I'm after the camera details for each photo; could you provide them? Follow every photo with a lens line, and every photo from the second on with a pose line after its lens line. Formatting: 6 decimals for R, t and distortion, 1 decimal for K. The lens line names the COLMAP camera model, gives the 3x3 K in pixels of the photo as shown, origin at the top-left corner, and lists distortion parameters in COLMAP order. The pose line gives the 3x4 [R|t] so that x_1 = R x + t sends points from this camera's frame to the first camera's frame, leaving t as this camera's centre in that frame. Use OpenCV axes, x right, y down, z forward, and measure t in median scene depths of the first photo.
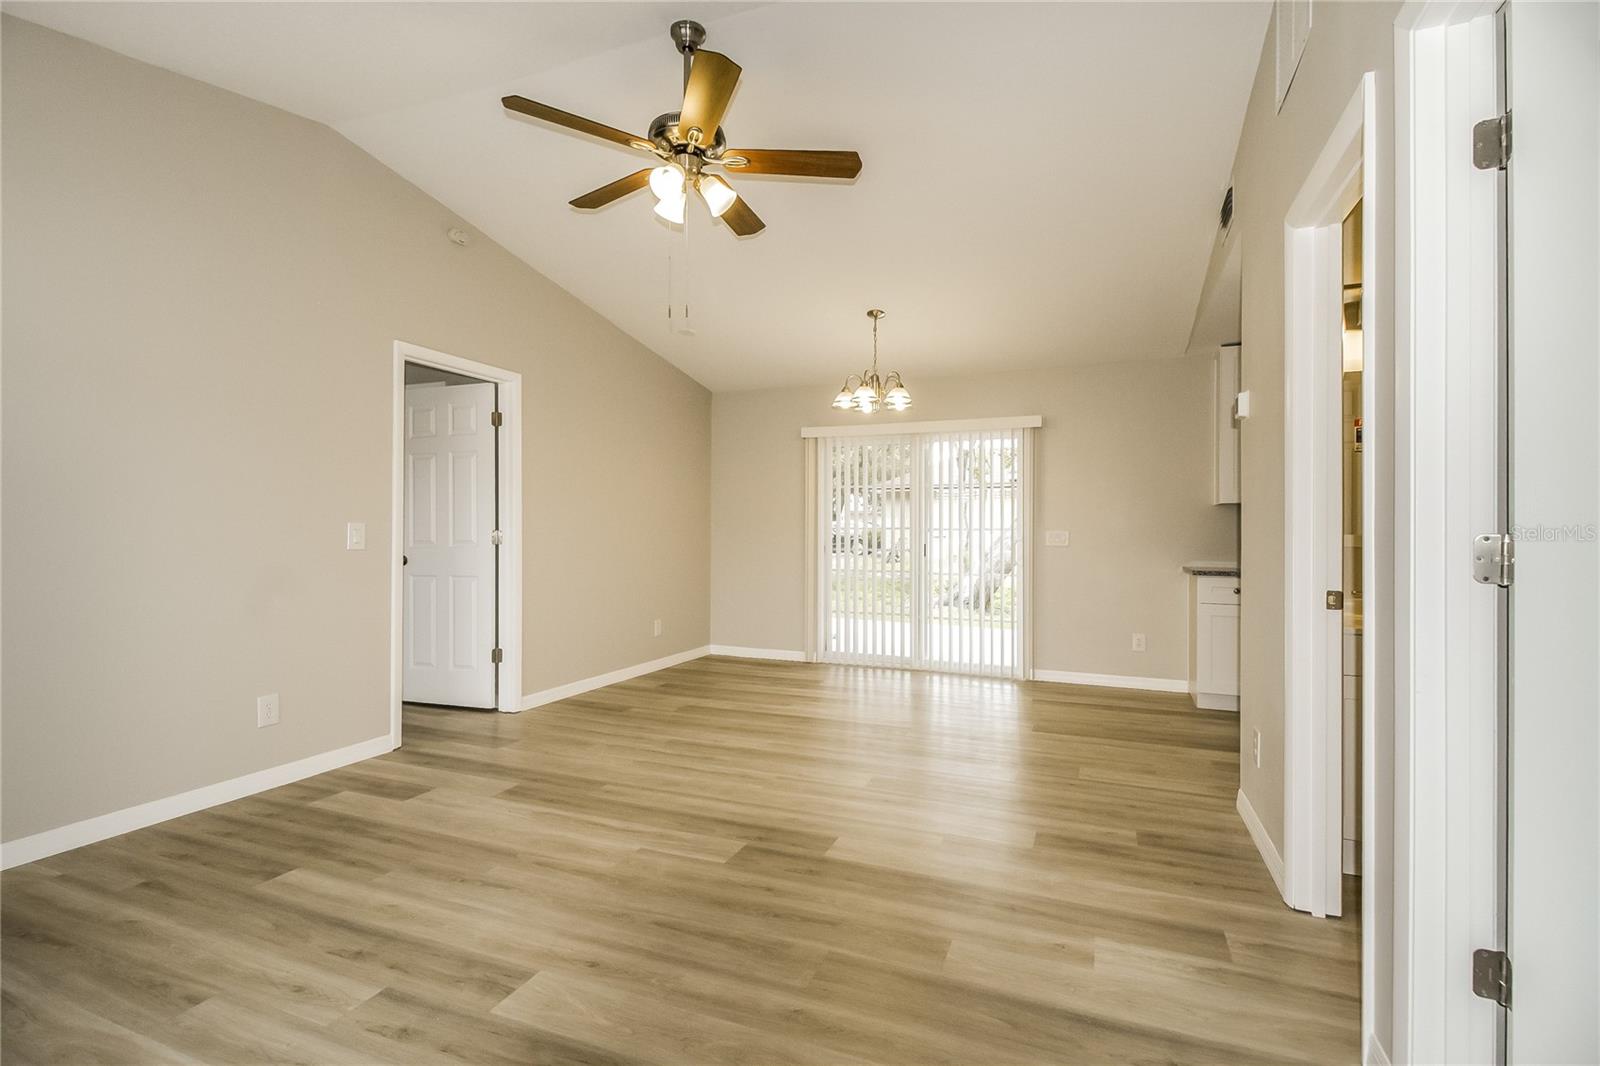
lens RADIAL K [[733.3, 0, 797.7], [0, 733.3, 525.9], [0, 0, 1]] dist [0.012532, -0.000313]
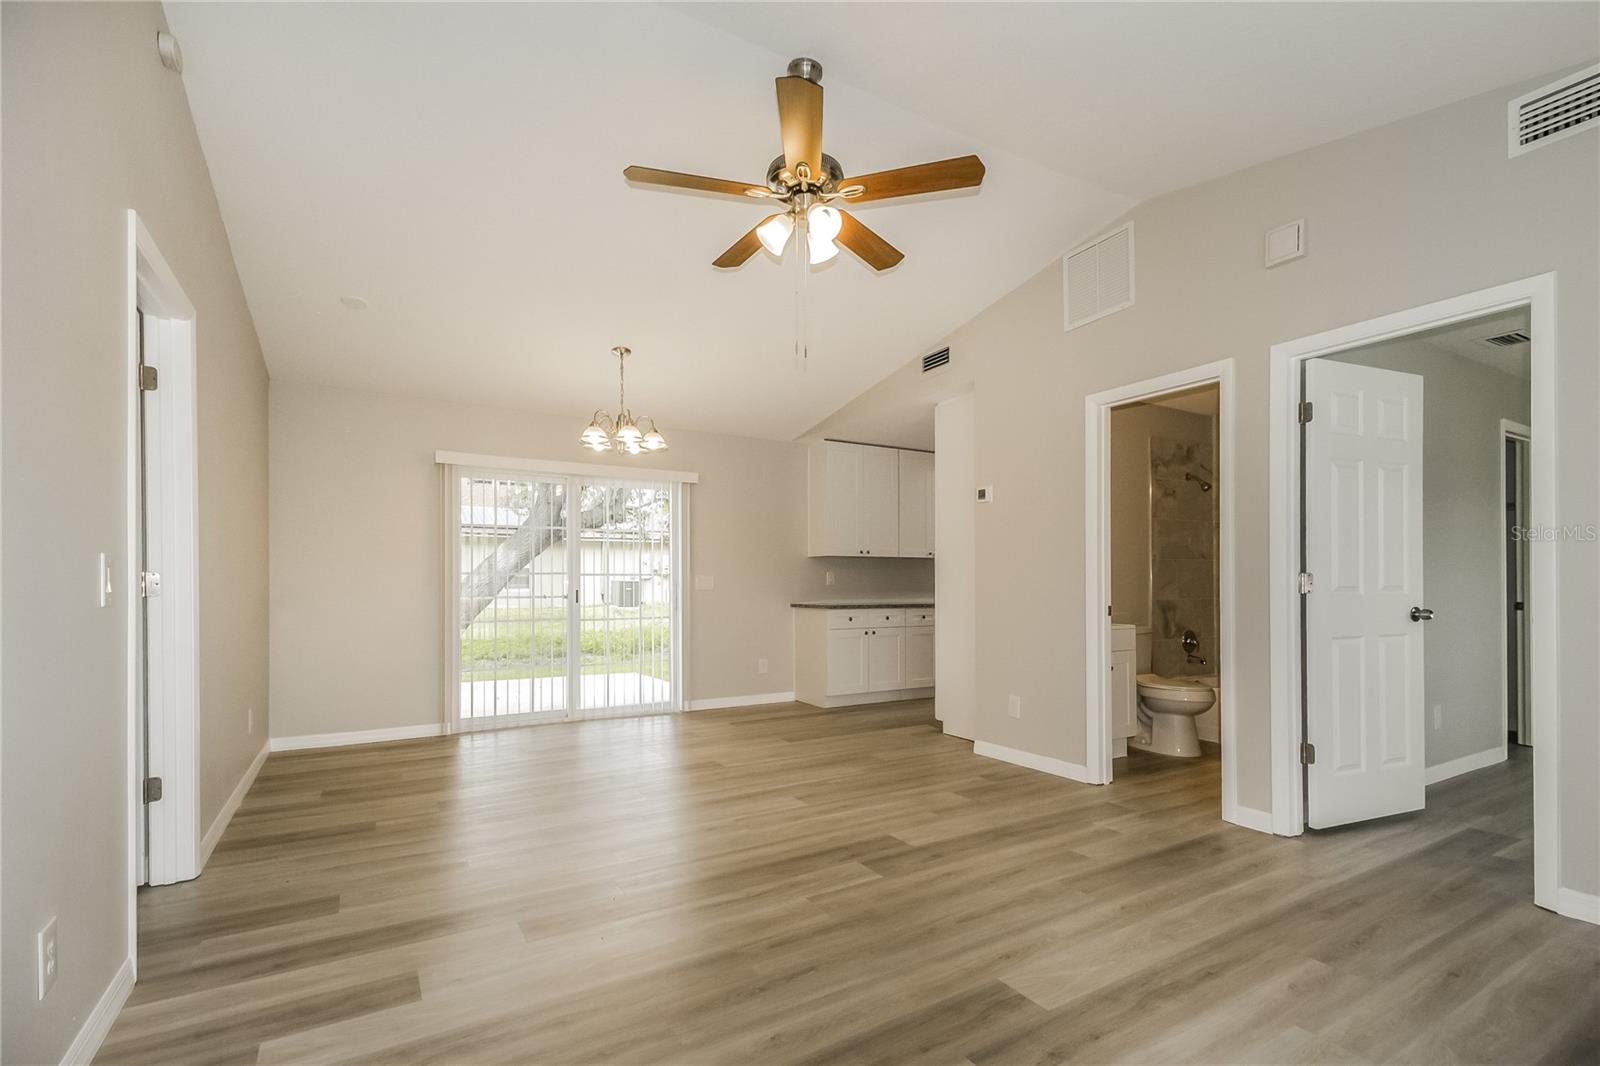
lens RADIAL K [[737.0, 0, 799.3], [0, 737.0, 580.9], [0, 0, 1]] dist [0.019616, -0.000180]
pose [[0.594083, -0.002268, 0.804401, -0.902898], [-0.005407, 0.999962, 0.006812, 0.010437], [-0.804386, -0.008397, 0.594048, 0.385702]]
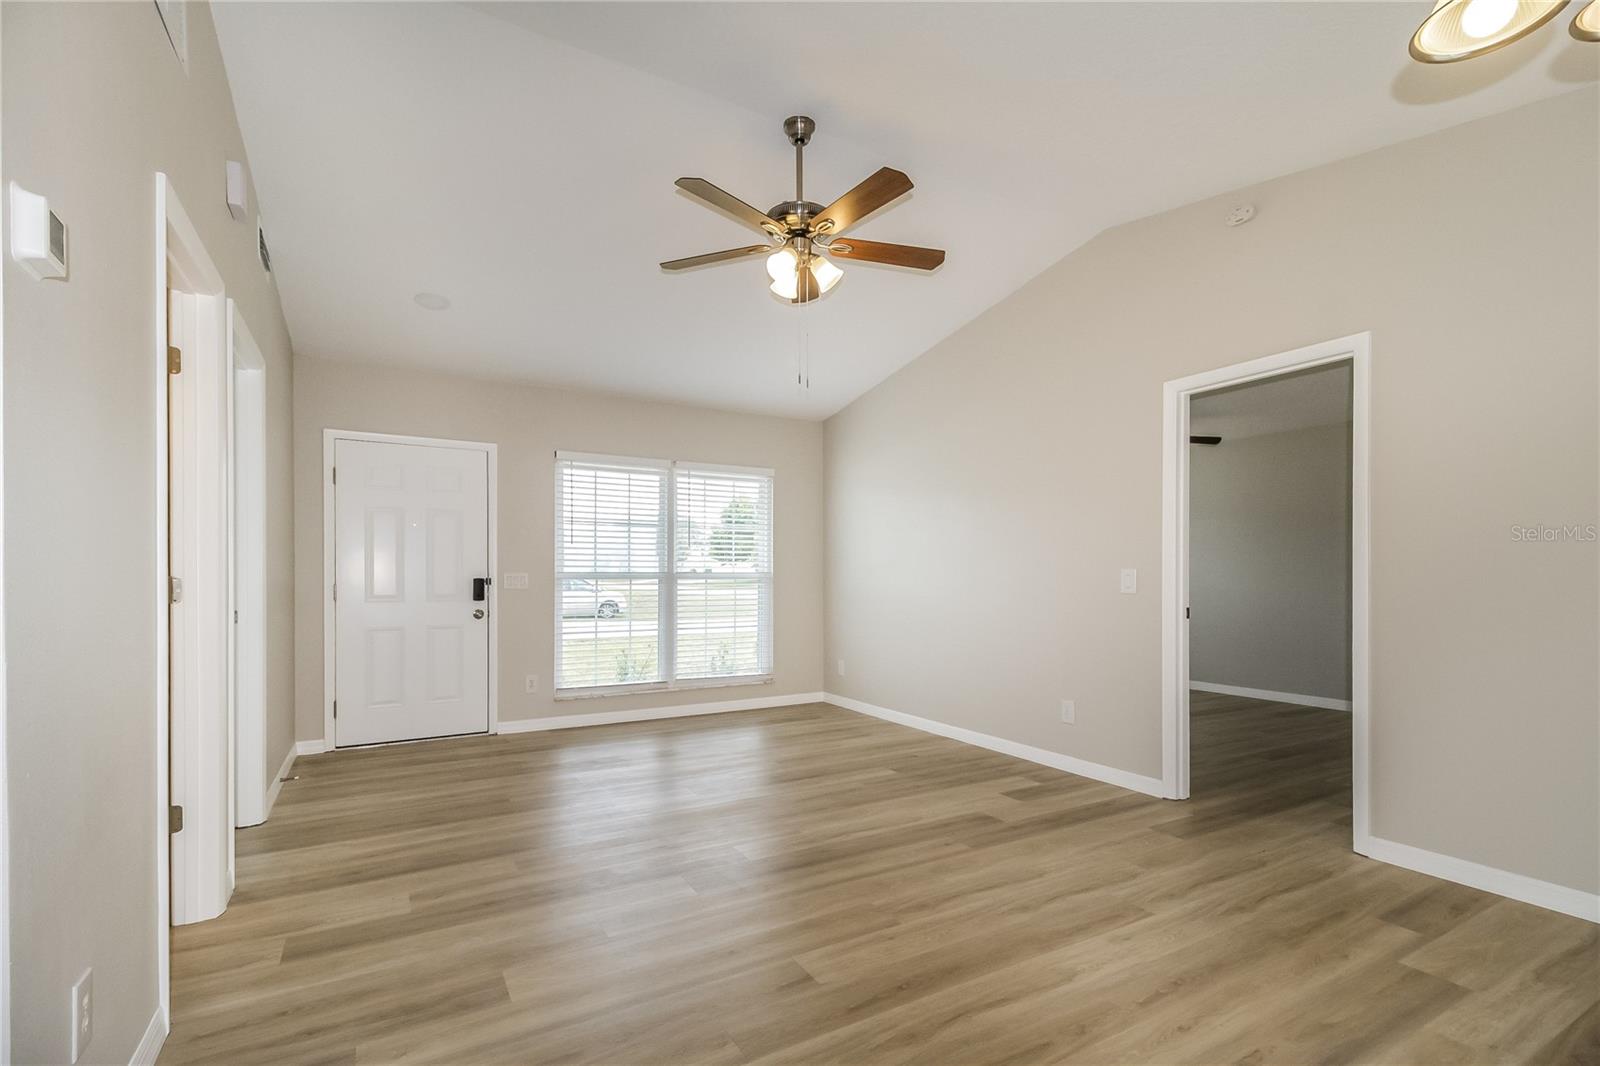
lens RADIAL K [[737.0, 0, 799.3], [0, 737.0, 580.9], [0, 0, 1]] dist [0.019616, -0.000180]
pose [[-0.608480, -0.000883, -0.793569, 0.689077], [-0.000646, 1.000000, -0.000617, 0.020247], [0.793569, 0.000137, -0.608480, 1.576429]]
